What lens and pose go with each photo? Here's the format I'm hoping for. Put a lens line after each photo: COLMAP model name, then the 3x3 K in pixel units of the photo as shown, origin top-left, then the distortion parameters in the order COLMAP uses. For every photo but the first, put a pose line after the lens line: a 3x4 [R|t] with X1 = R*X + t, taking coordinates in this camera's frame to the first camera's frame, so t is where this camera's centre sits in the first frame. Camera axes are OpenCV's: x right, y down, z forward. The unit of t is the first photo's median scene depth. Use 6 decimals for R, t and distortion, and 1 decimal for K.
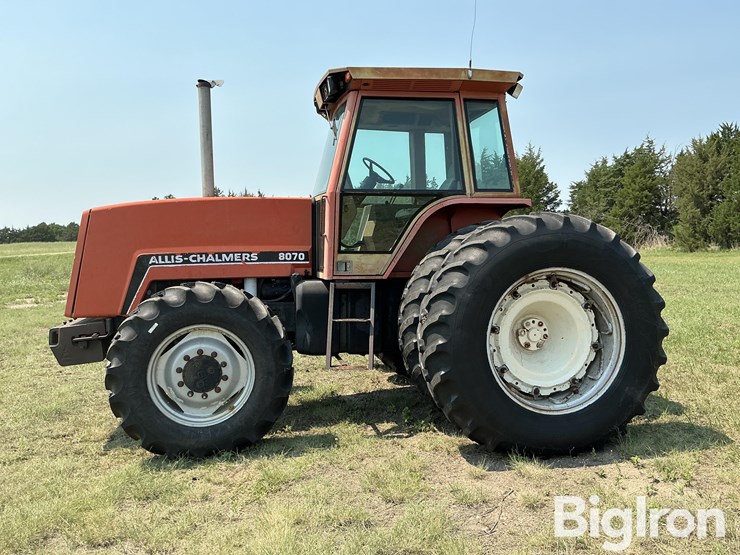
lens RADIAL K [[618.7, 0, 370.3], [0, 618.7, 280.0], [0, 0, 1]] dist [0.142601, -0.311496]
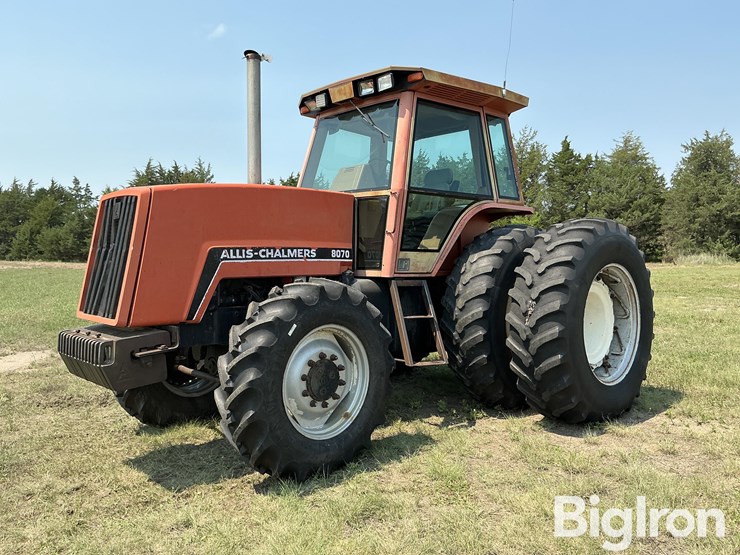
lens RADIAL K [[618.7, 0, 370.3], [0, 618.7, 280.0], [0, 0, 1]] dist [0.142601, -0.311496]
pose [[0.843193, -0.004750, 0.537590, -0.627518], [0.019157, 0.999591, -0.021216, 0.024182], [-0.537270, 0.028188, 0.842939, 0.187670]]
